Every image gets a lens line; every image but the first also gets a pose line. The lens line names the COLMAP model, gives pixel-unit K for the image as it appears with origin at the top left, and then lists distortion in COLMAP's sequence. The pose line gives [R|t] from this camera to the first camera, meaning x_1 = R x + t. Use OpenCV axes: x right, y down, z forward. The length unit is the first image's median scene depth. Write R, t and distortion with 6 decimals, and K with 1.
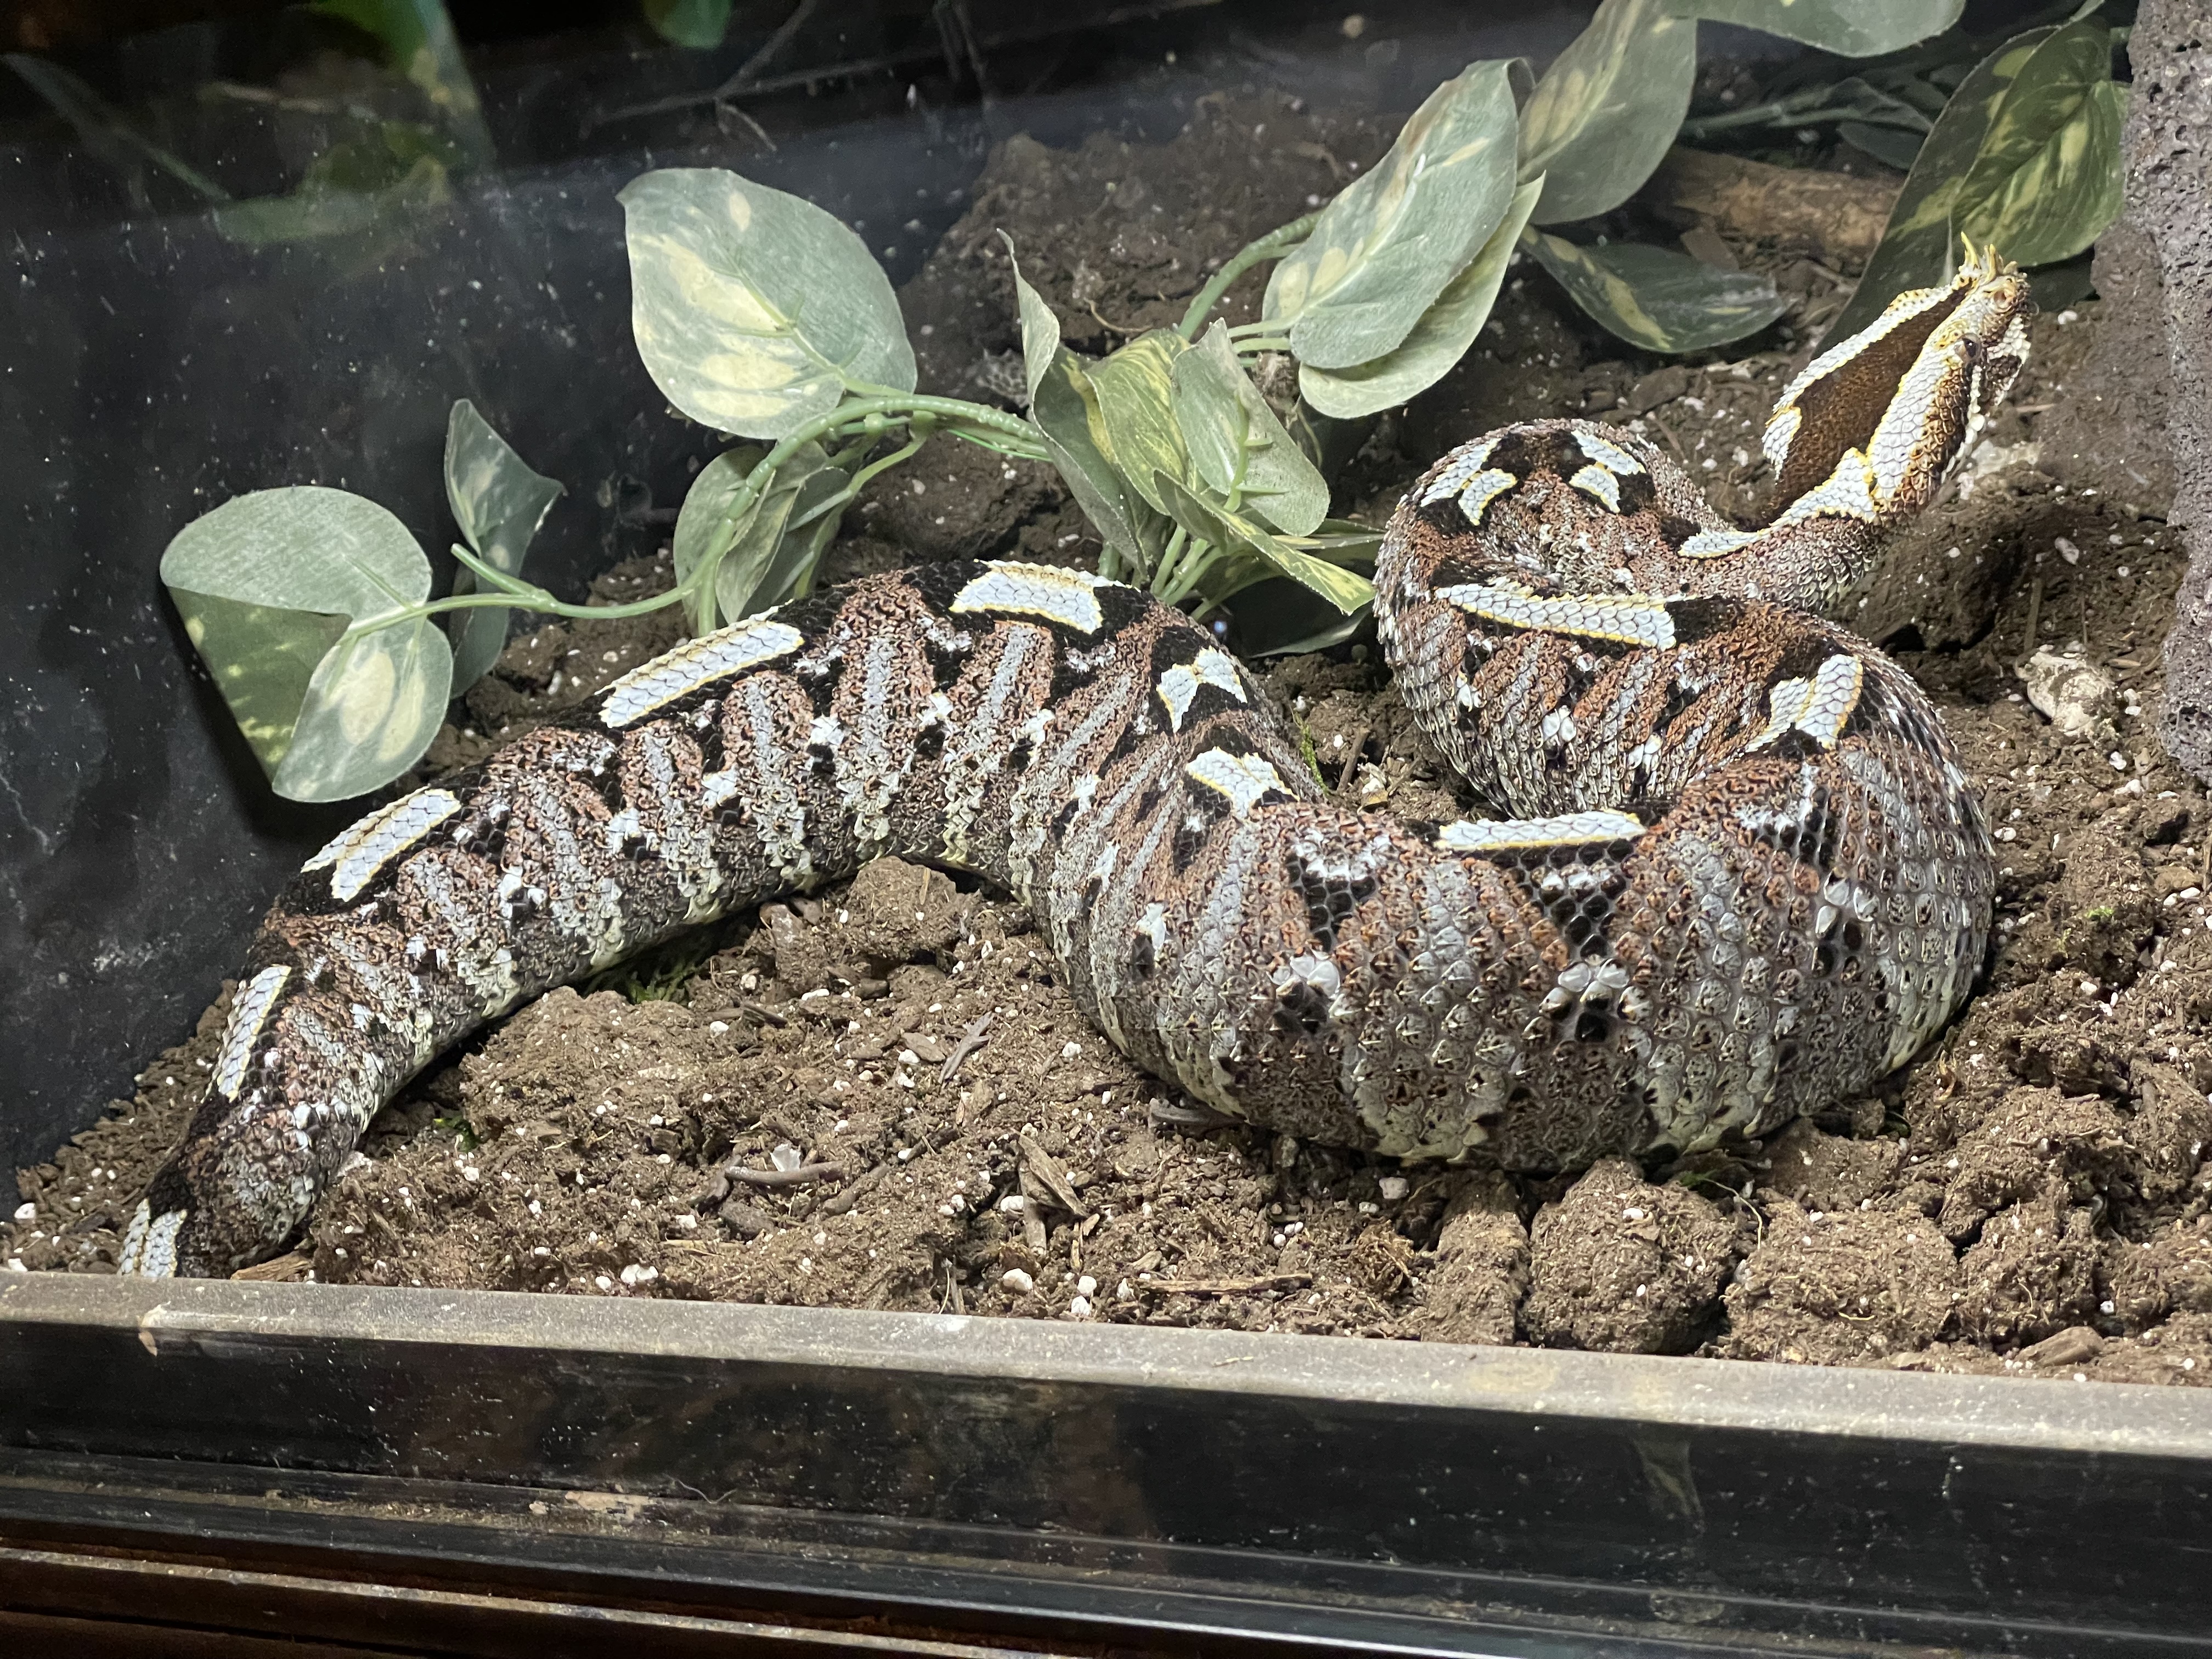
lens RADIAL K [[3390.5, 0, 949.0], [0, 3390.5, 832.4], [0, 0, 1]] dist [0.041084, -0.040120]
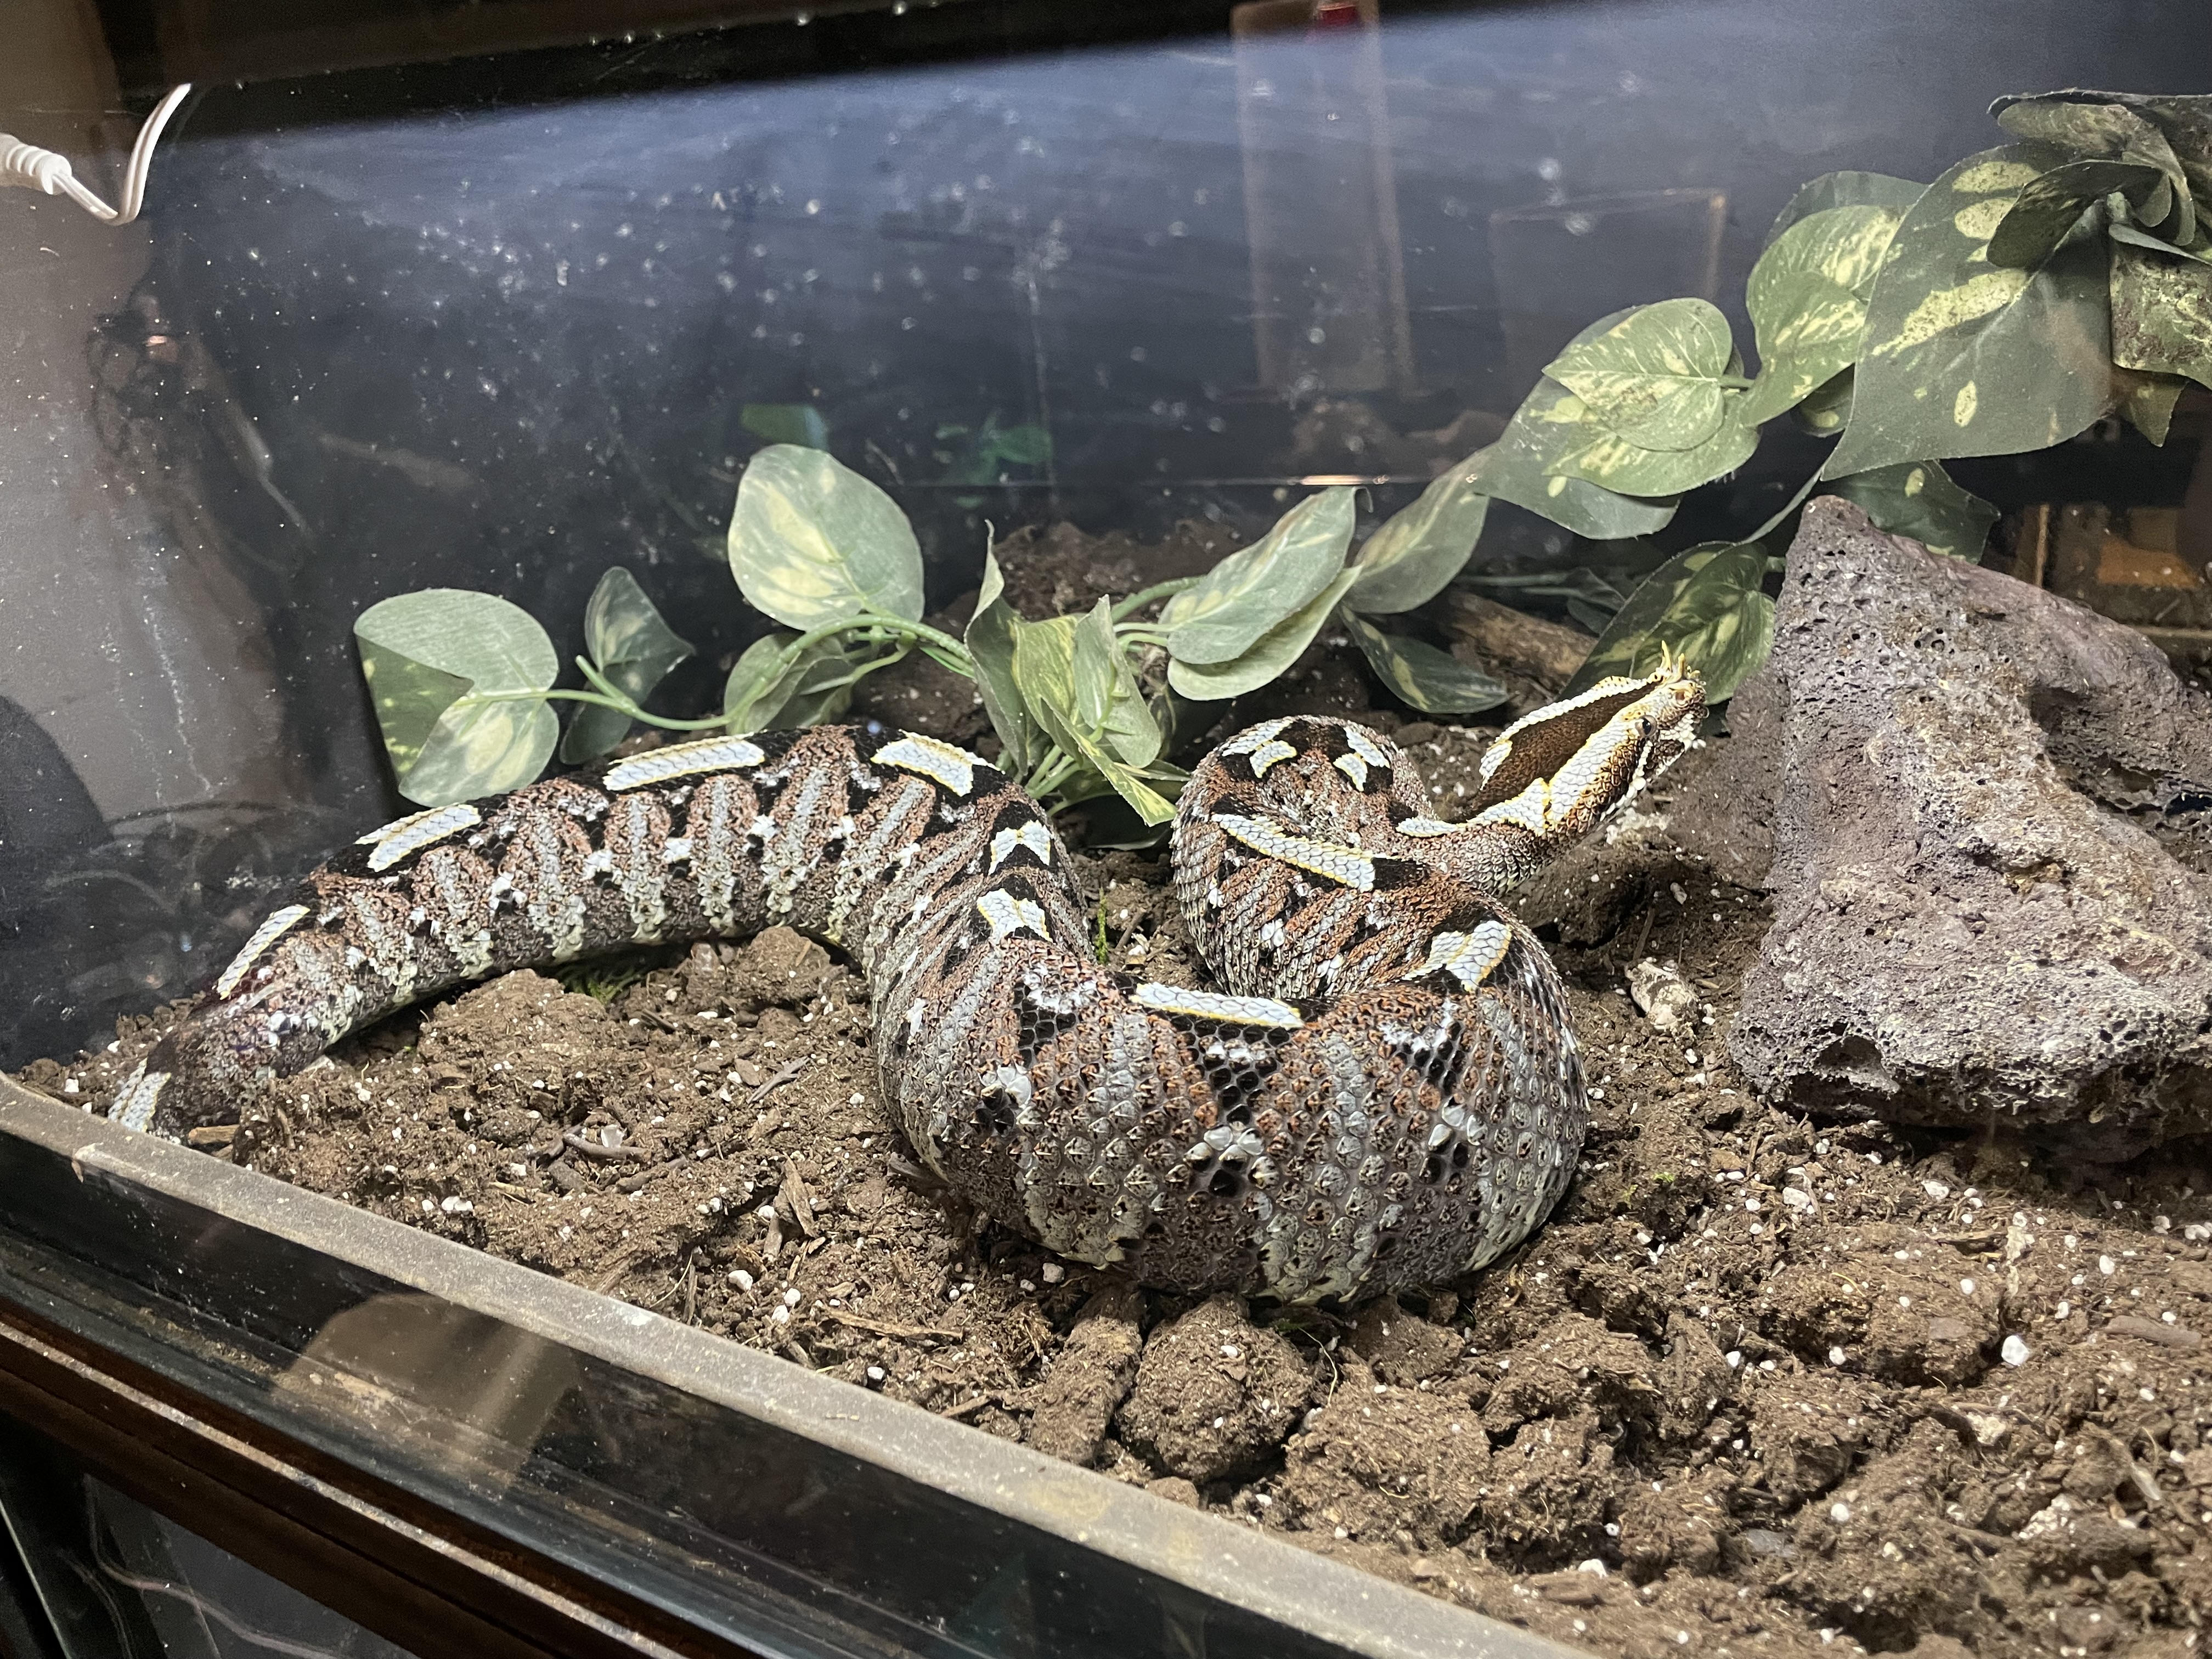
lens RADIAL K [[1707.3, 0, 1095.0], [0, 1707.3, 823.1], [0, 0, 1]] dist [0.075517, -0.116171]
pose [[0.975721, 0.218821, 0.009281, 0.097125], [-0.217365, 0.972683, -0.081487, -0.004602], [-0.026859, 0.077491, 0.996631, 0.347891]]
